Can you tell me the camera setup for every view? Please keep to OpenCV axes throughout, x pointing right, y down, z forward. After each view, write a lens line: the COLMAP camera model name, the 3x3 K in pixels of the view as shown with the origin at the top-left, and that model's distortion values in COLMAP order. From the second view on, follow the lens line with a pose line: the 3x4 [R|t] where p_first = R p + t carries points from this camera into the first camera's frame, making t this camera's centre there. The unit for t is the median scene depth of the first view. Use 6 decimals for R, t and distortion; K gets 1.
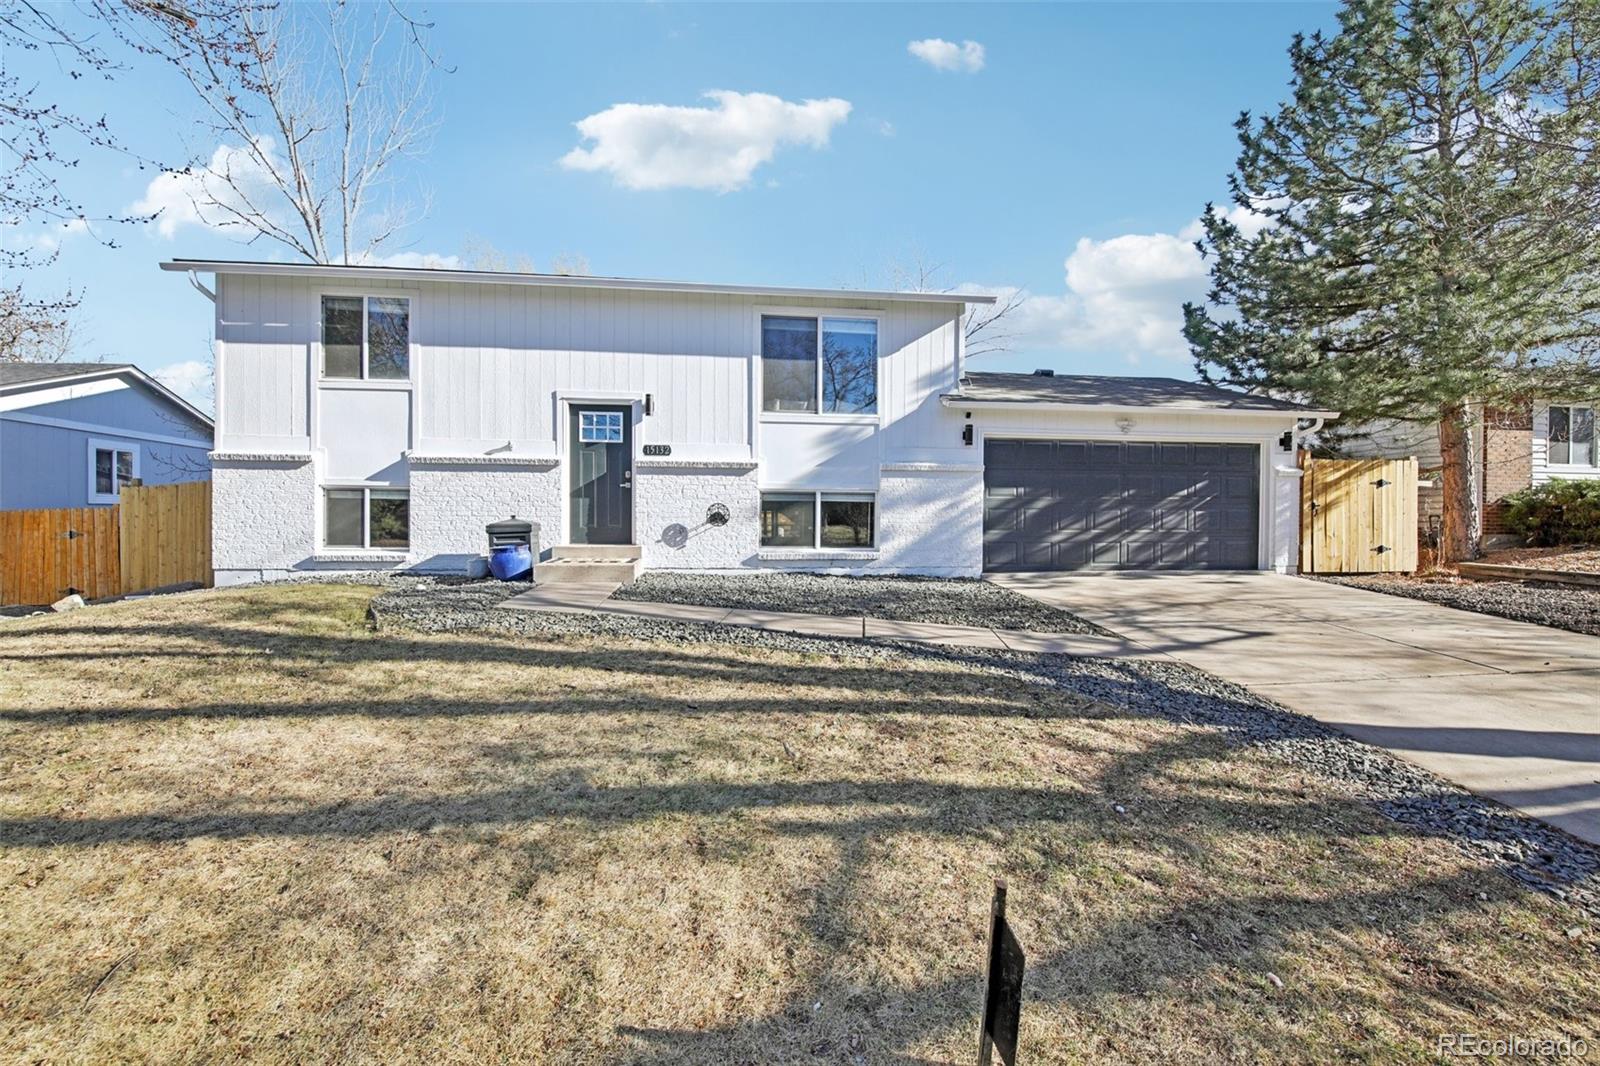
lens RADIAL K [[687.7, 0, 796.3], [0, 687.7, 529.5], [0, 0, 1]] dist [-0.003134, -0.008001]
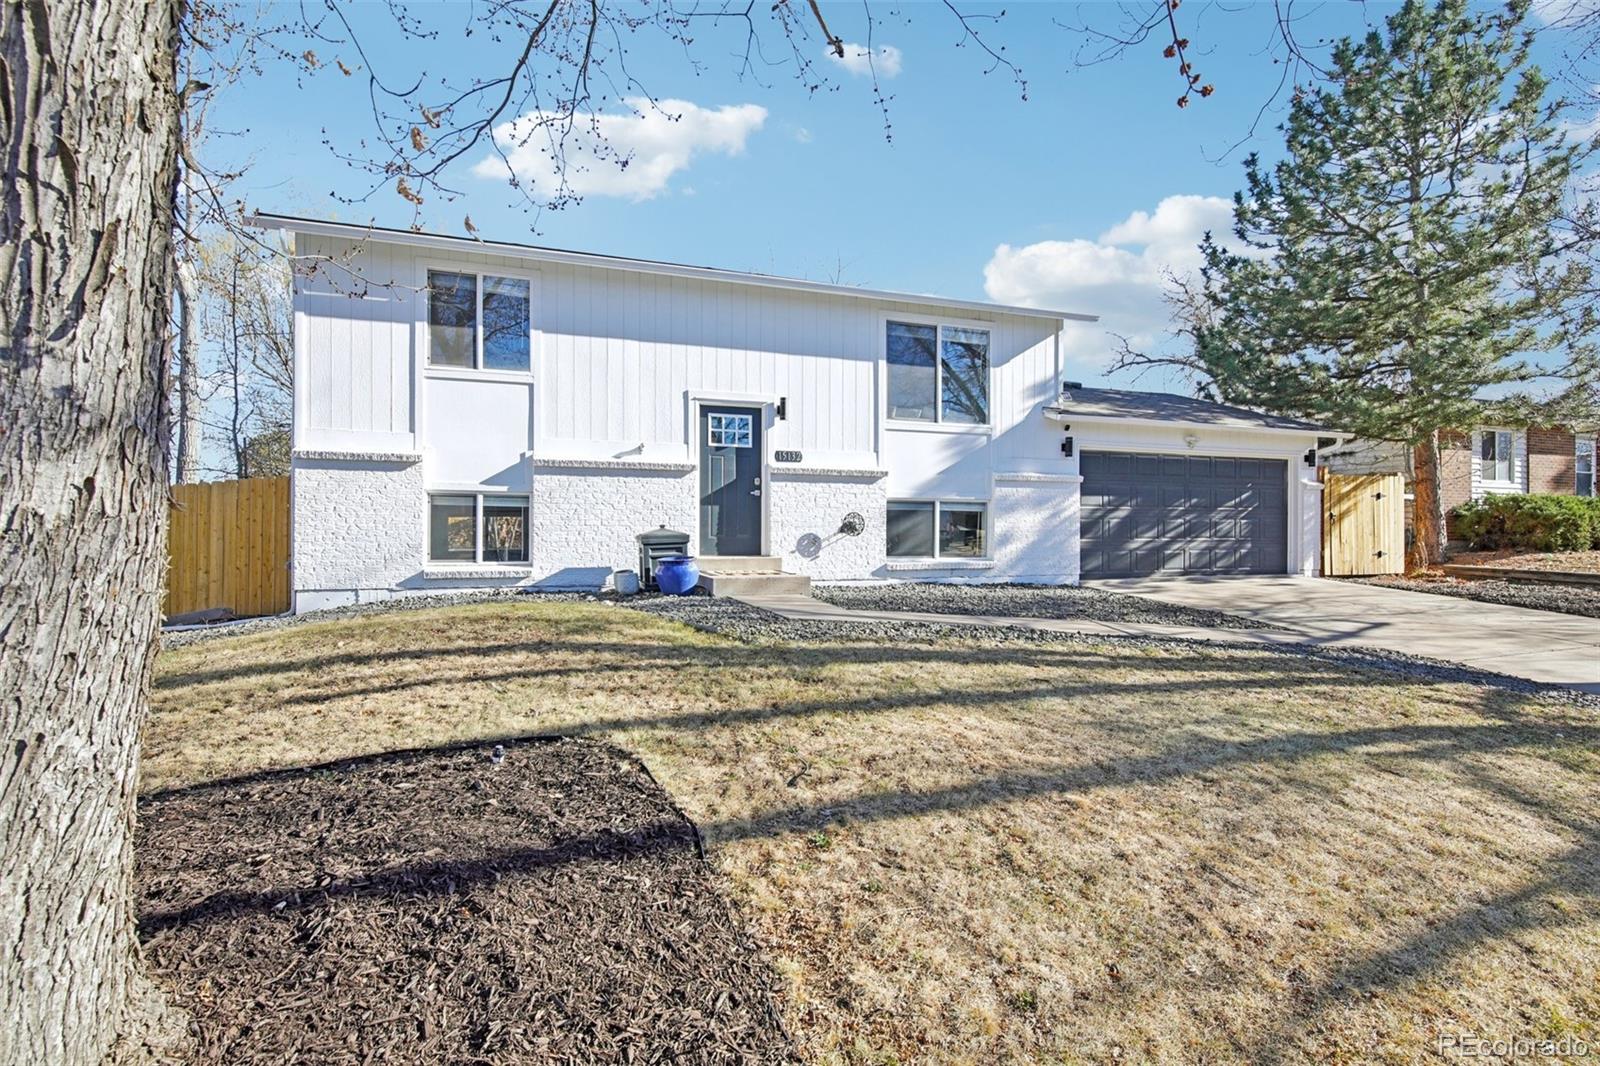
lens RADIAL K [[786.5, 0, 800.0], [0, 786.5, 533.0], [0, 0, 1]] dist [0.001480, -0.000389]
pose [[0.973655, -0.003696, 0.227996, -0.427570], [0.006775, 0.999896, -0.012726, 0.004662], [-0.227925, 0.013935, 0.973579, -0.059607]]
